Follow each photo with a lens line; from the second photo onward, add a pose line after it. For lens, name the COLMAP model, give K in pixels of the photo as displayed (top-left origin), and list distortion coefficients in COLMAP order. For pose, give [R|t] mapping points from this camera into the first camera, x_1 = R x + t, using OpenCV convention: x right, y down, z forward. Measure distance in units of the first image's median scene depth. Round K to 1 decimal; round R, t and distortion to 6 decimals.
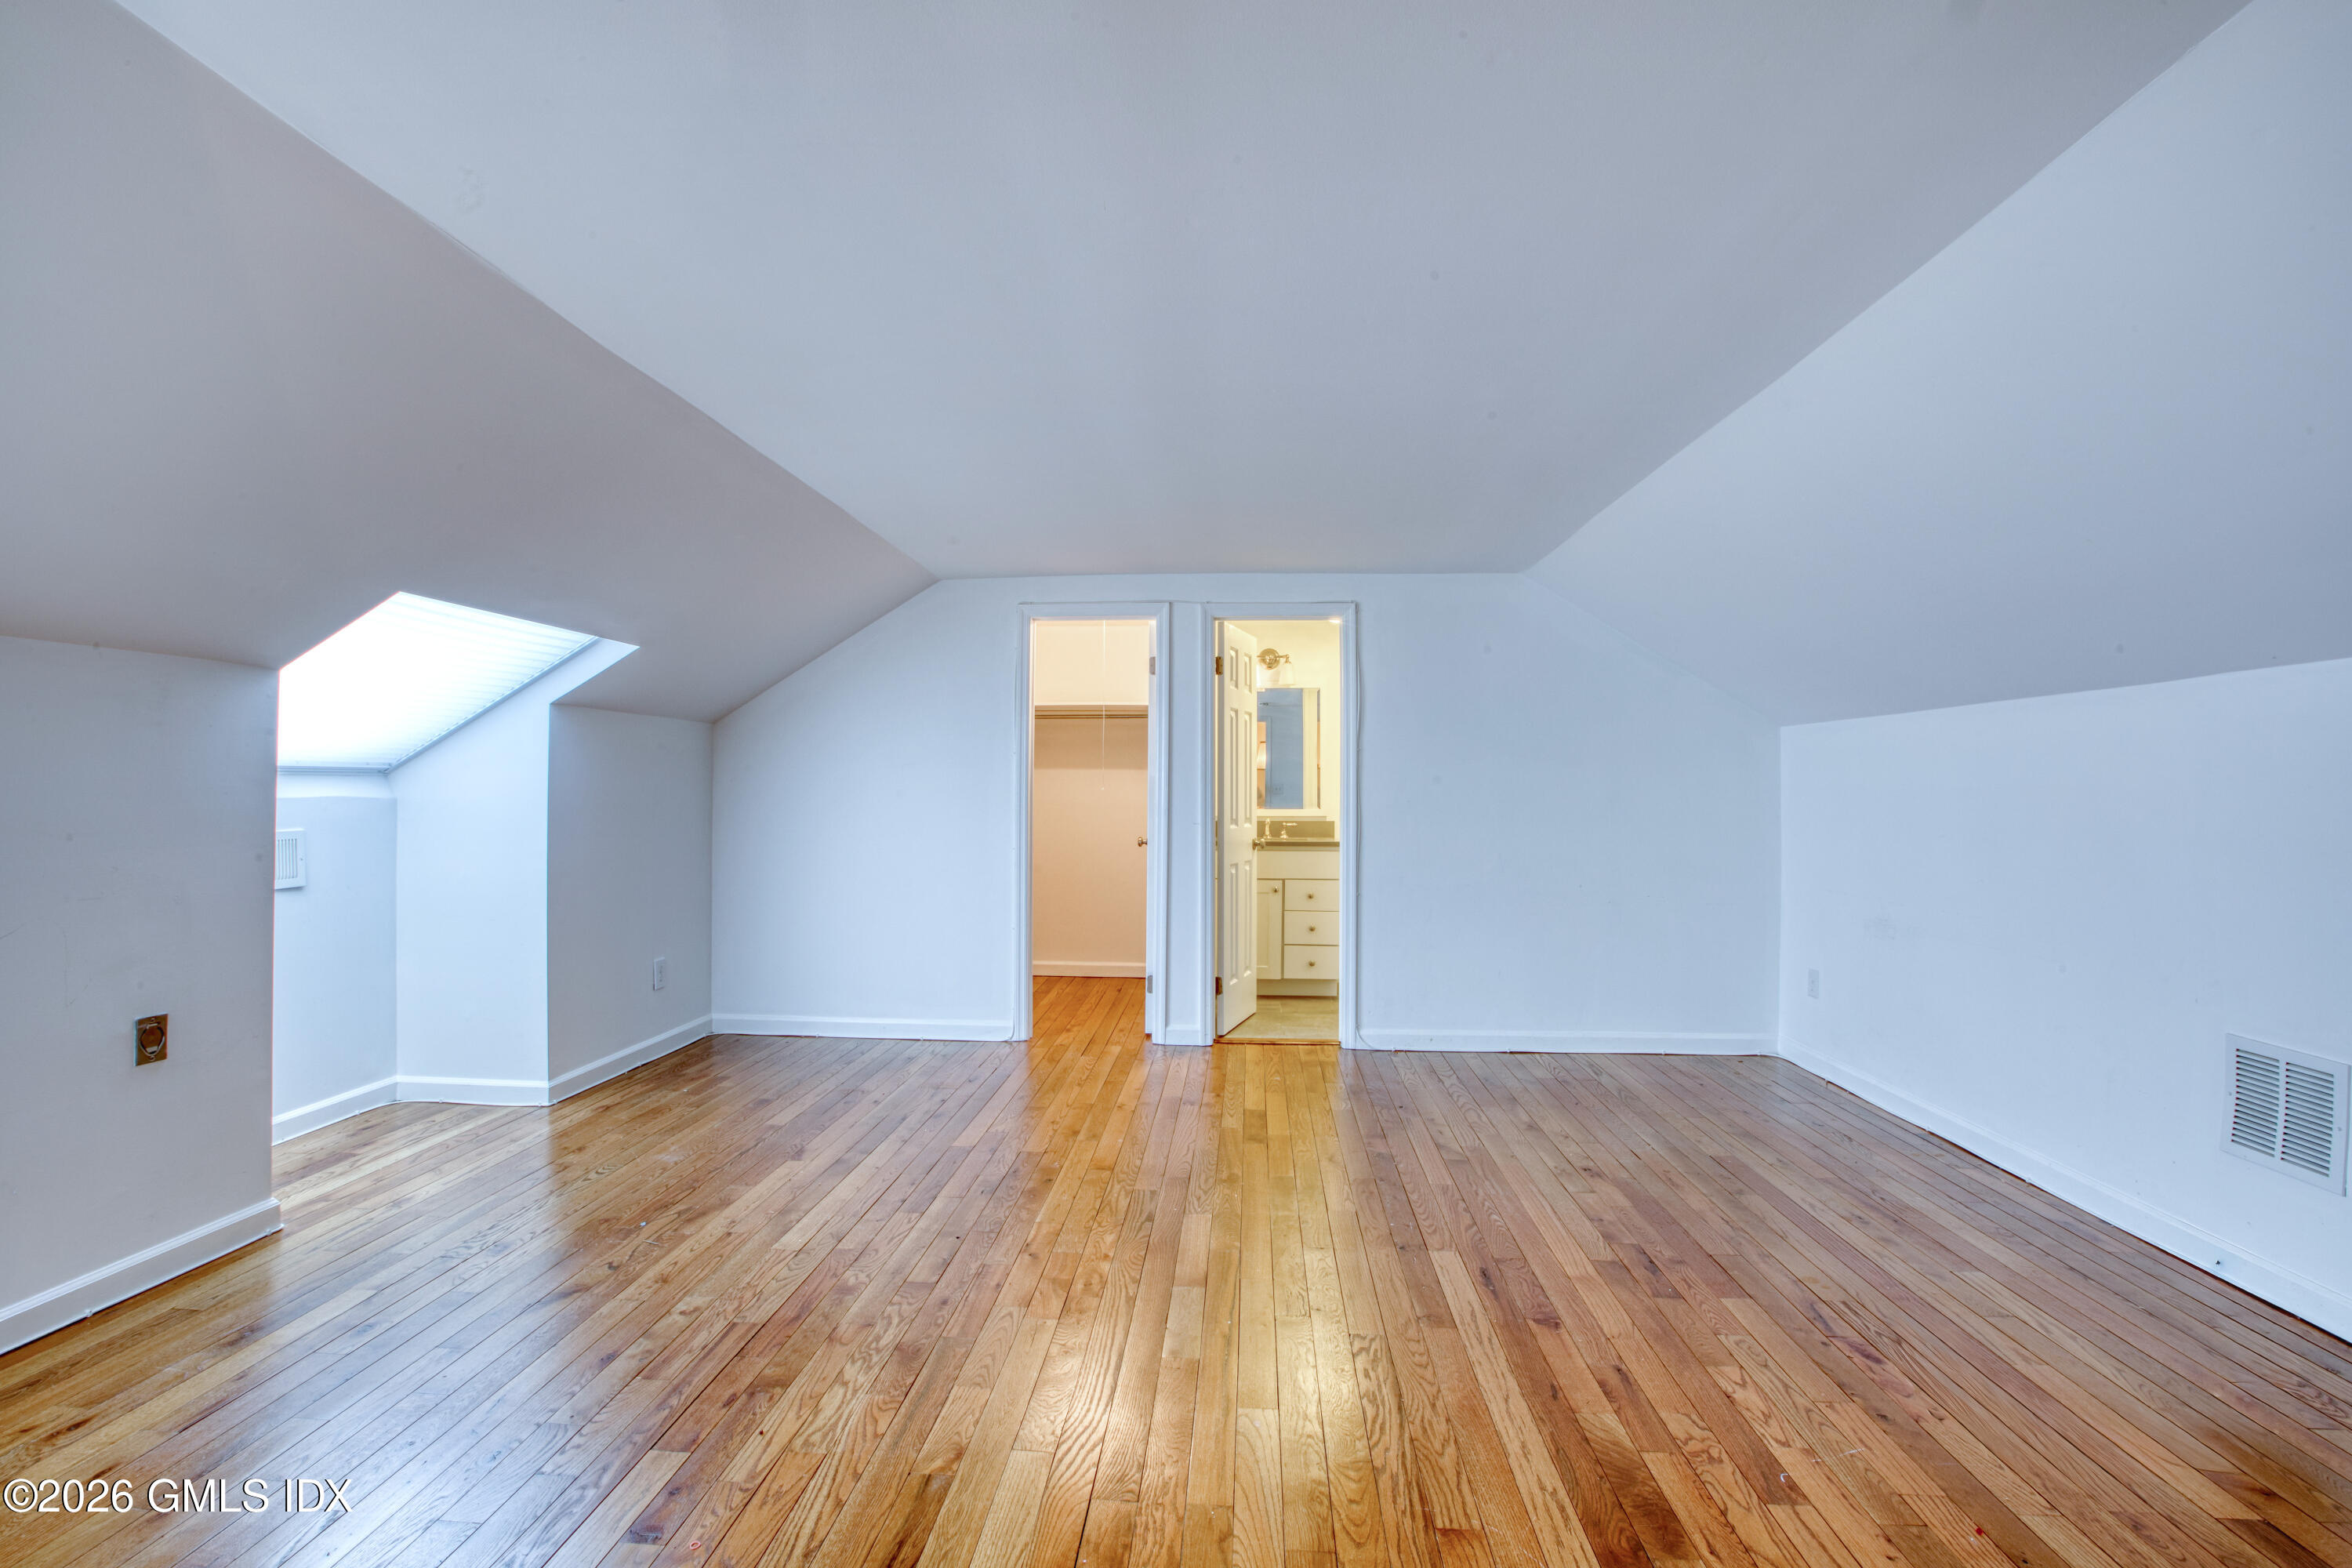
lens RADIAL K [[1077.6, 0, 1177.8], [0, 1077.6, 790.1], [0, 0, 1]] dist [-0.040145, 0.011355]
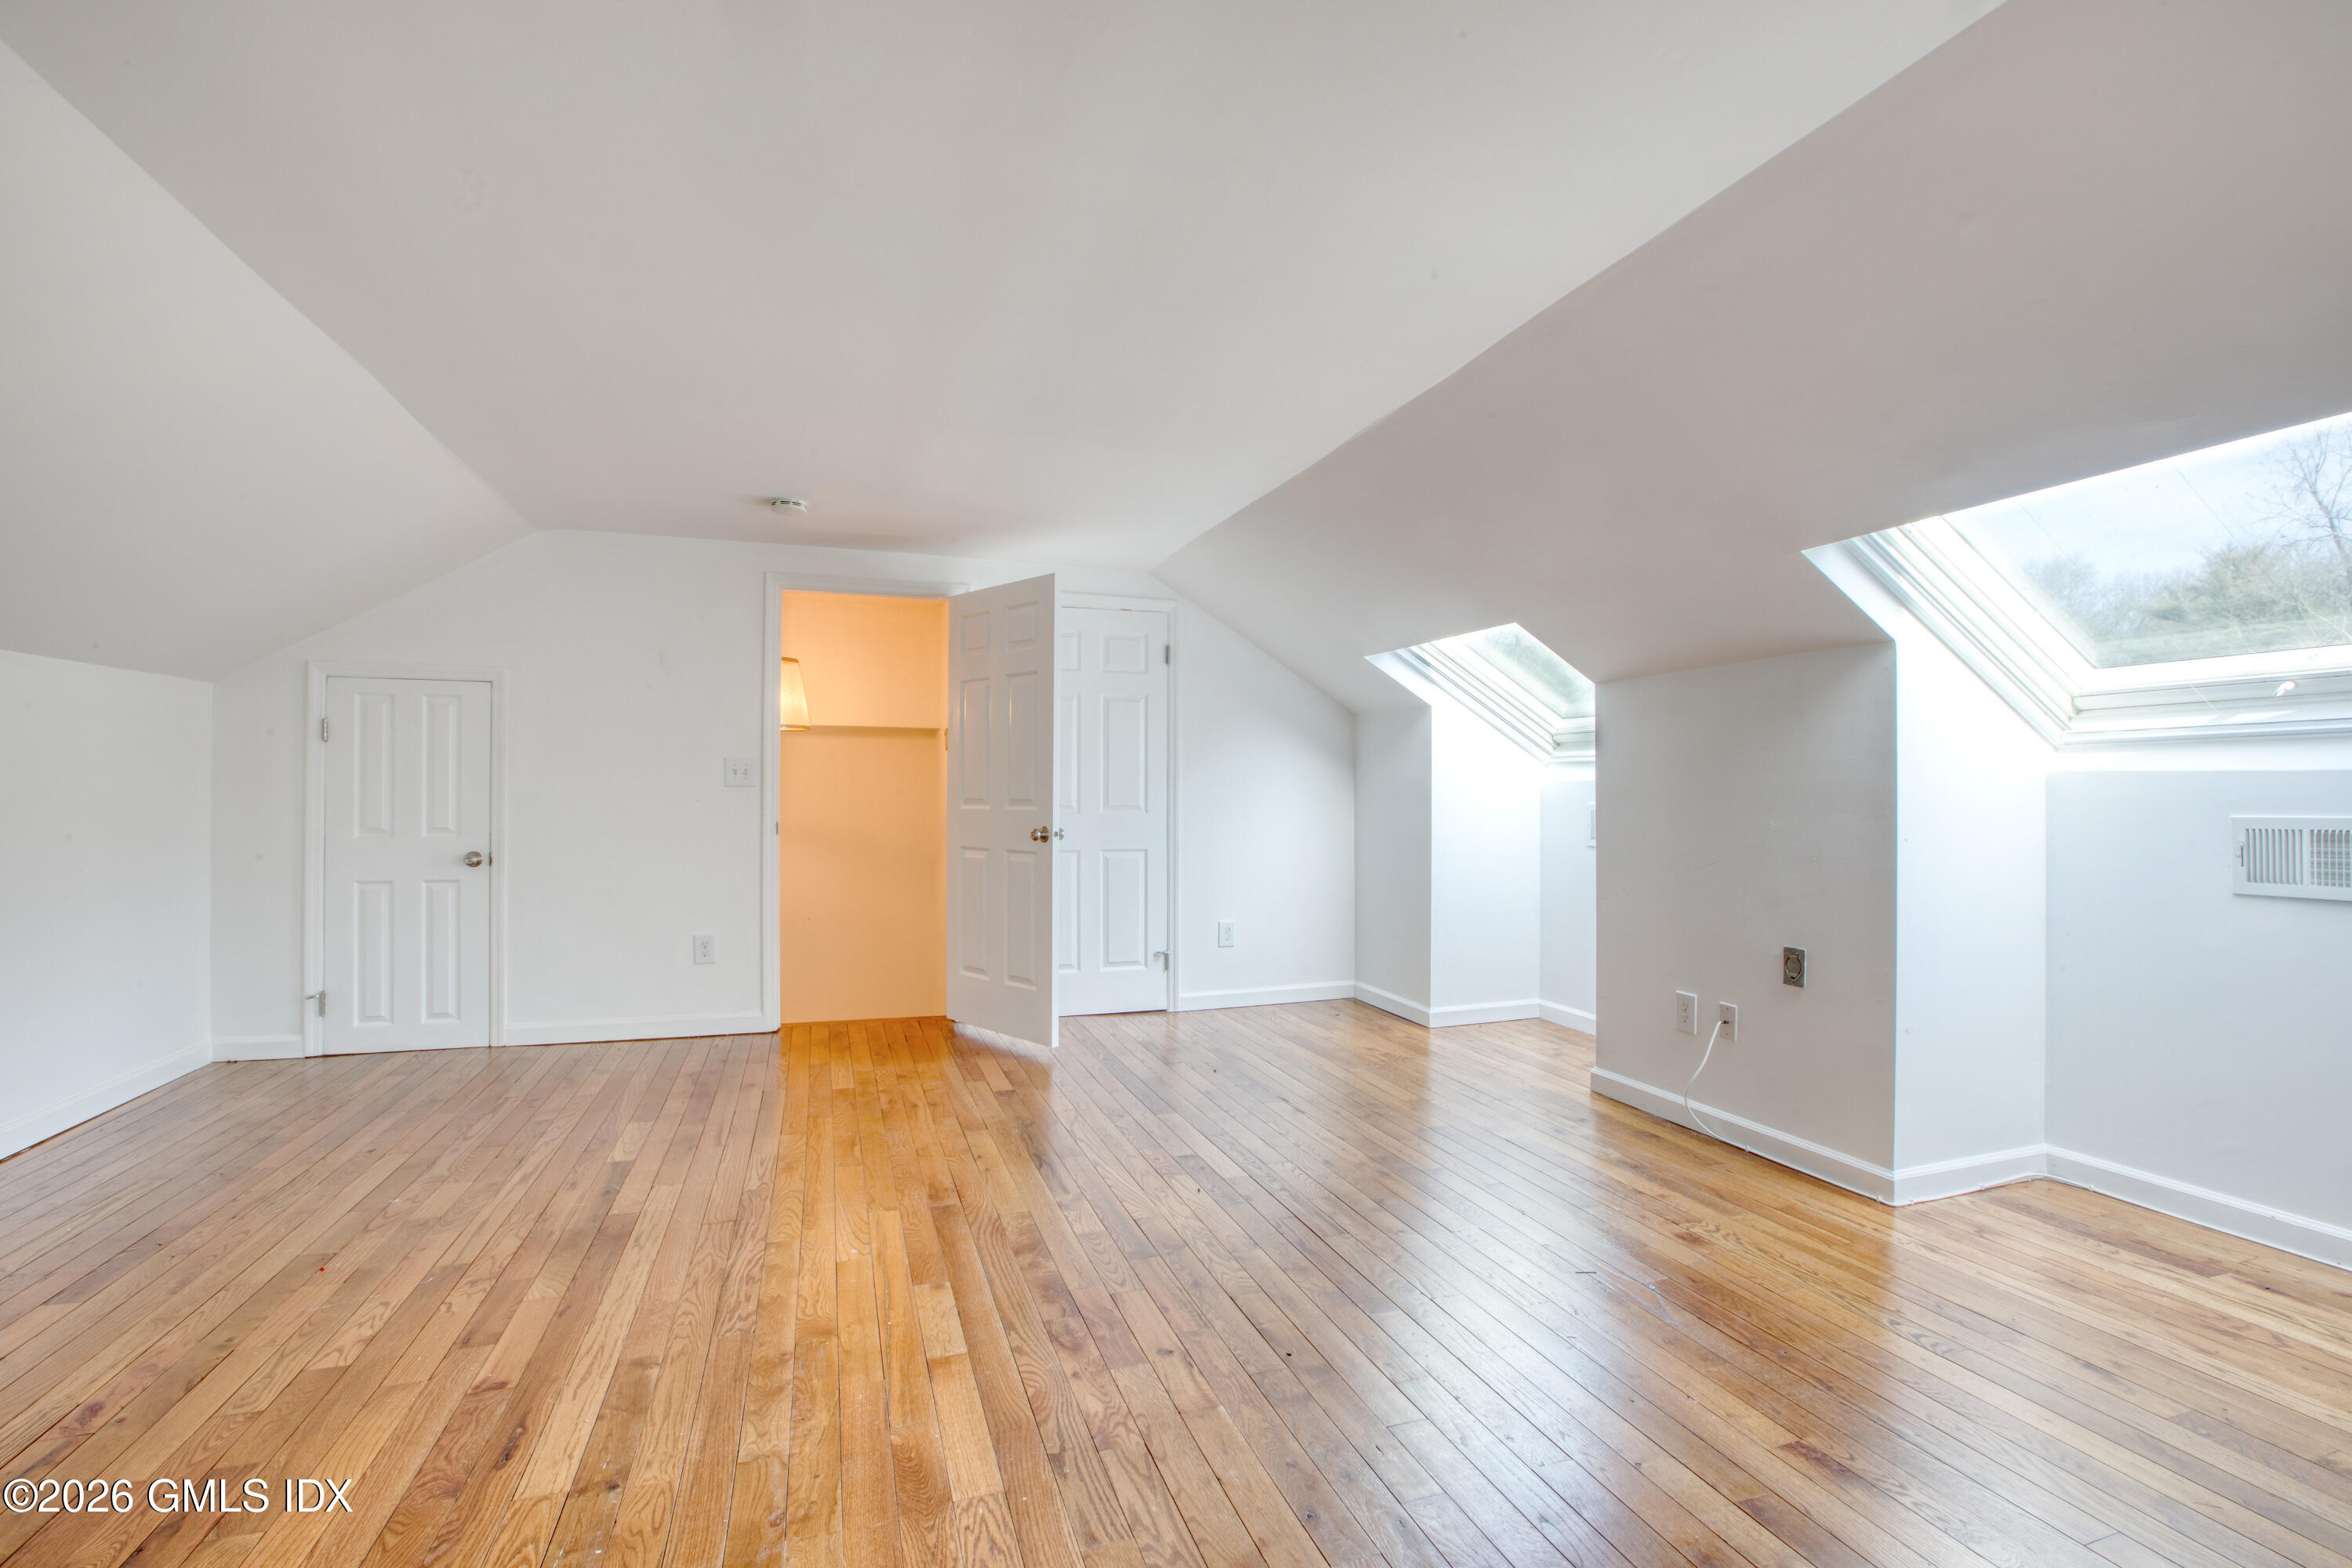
lens RADIAL K [[1077.6, 0, 1182.9], [0, 1077.6, 787.7], [0, 0, 1]] dist [-0.040145, 0.011355]
pose [[-0.926028, -0.010771, -0.377300, 0.158809], [-0.007596, 0.999922, -0.009900, 0.044678], [0.377377, -0.006302, -0.926038, 1.874868]]
